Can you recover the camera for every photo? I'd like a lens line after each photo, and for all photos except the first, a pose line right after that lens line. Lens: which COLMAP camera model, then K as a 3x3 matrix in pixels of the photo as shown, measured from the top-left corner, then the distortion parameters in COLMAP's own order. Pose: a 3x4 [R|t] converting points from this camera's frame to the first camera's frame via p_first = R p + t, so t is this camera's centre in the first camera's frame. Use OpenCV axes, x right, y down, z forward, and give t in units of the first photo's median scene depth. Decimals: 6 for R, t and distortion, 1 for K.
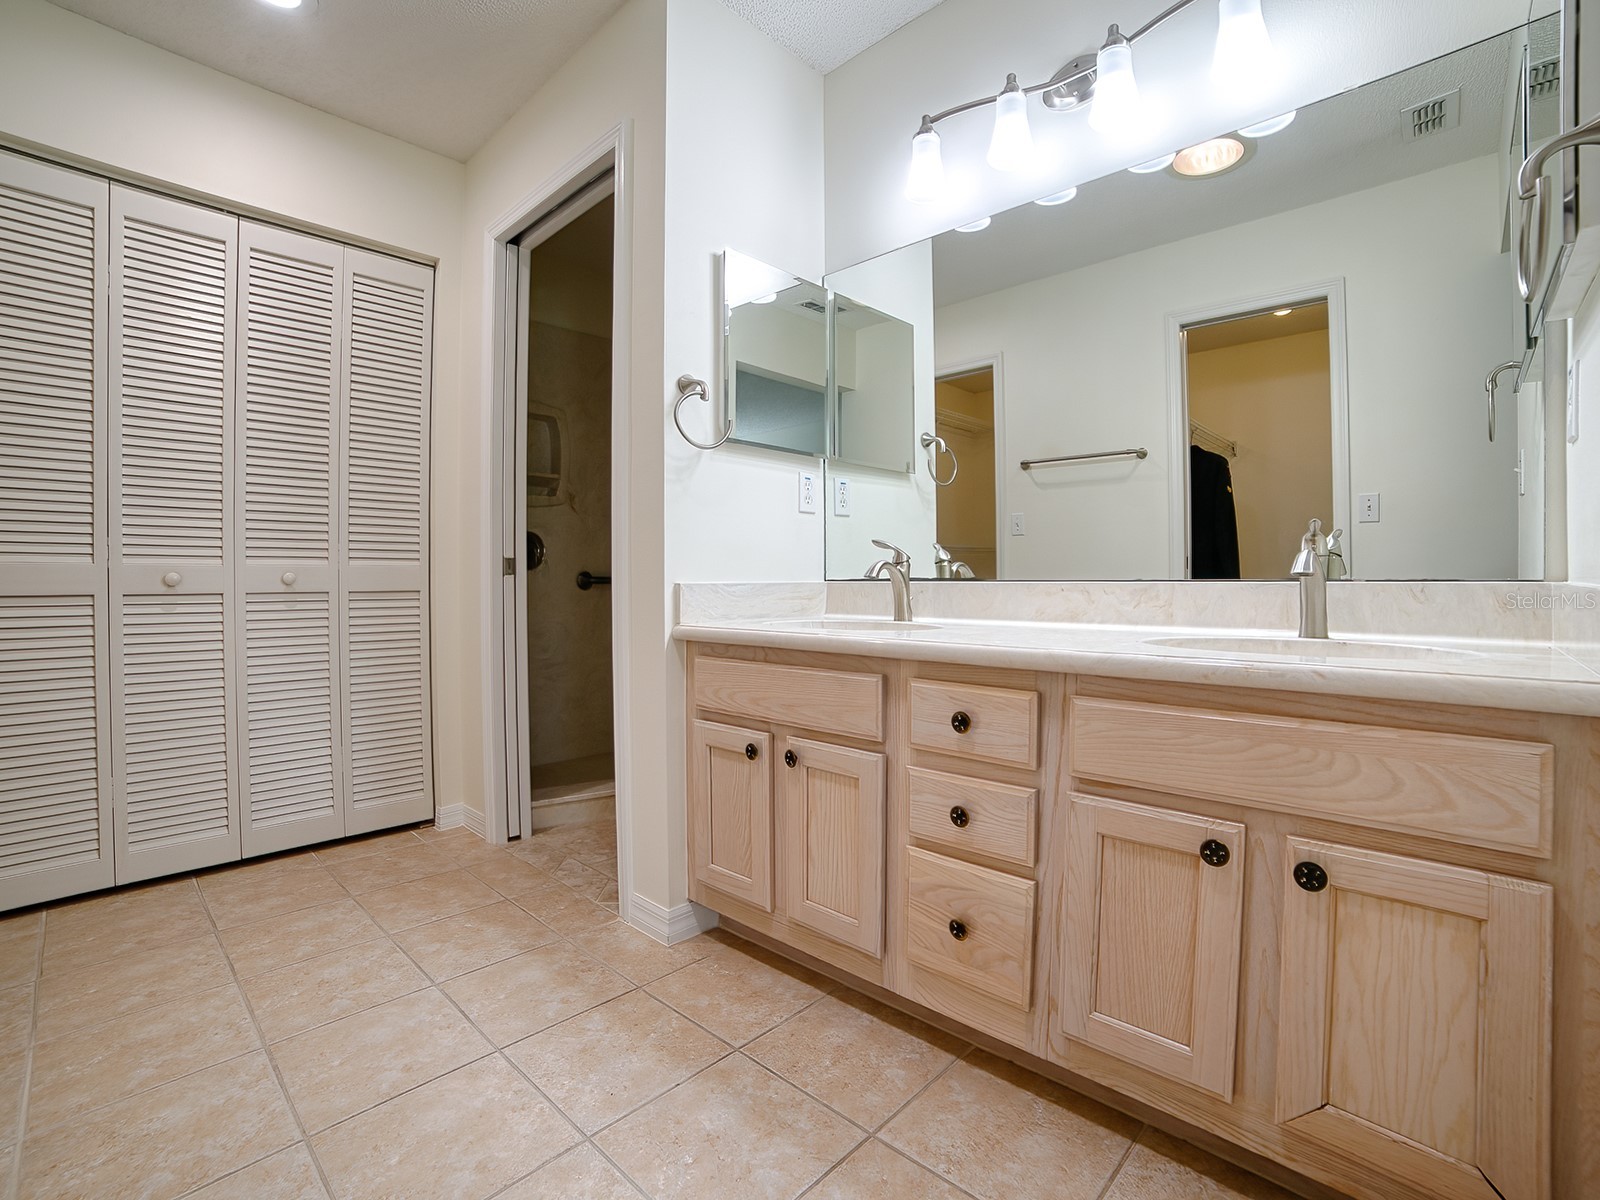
lens RADIAL K [[739.8, 0, 806.6], [0, 739.8, 593.4], [0, 0, 1]] dist [-0.040131, 0.000522]
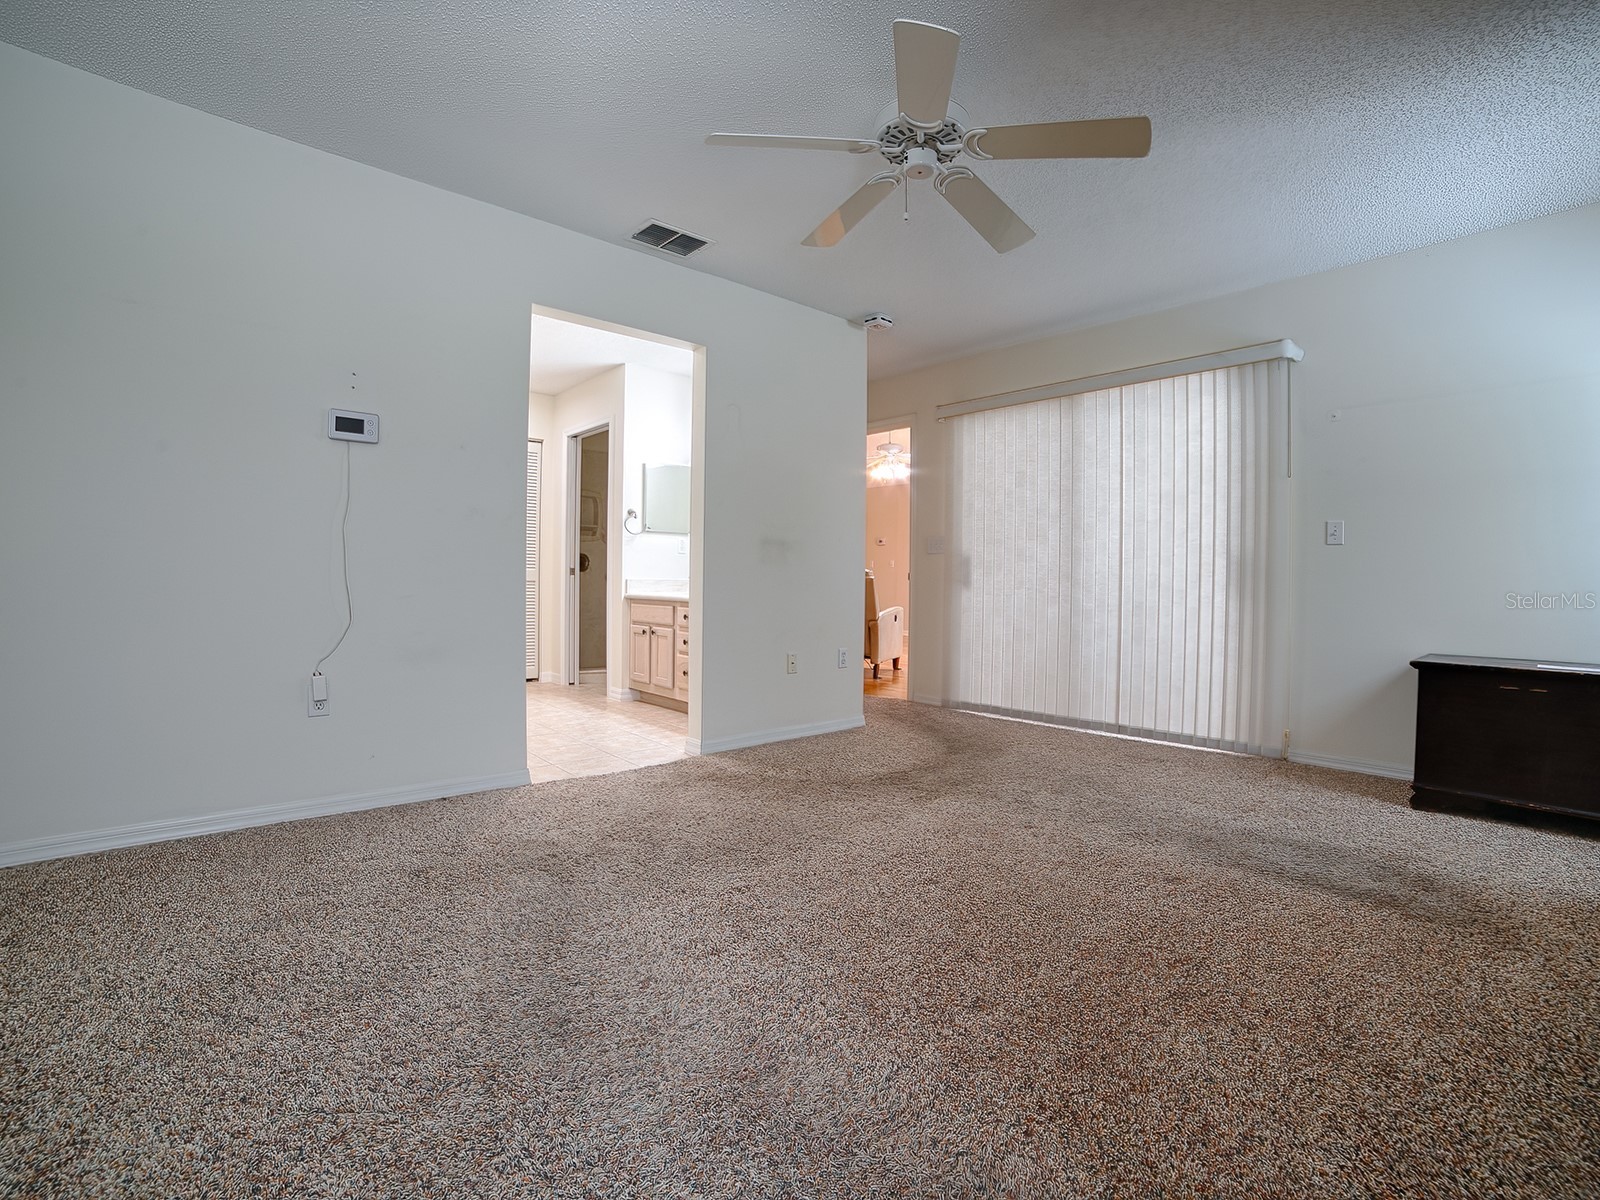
lens RADIAL K [[739.8, 0, 796.1], [0, 739.8, 594.6], [0, 0, 1]] dist [-0.040131, 0.000522]
pose [[0.995708, 0.018437, -0.090693, 0.778881], [-0.018140, 0.999827, 0.004098, 0.024375], [0.090753, -0.002435, 0.995870, -1.901320]]
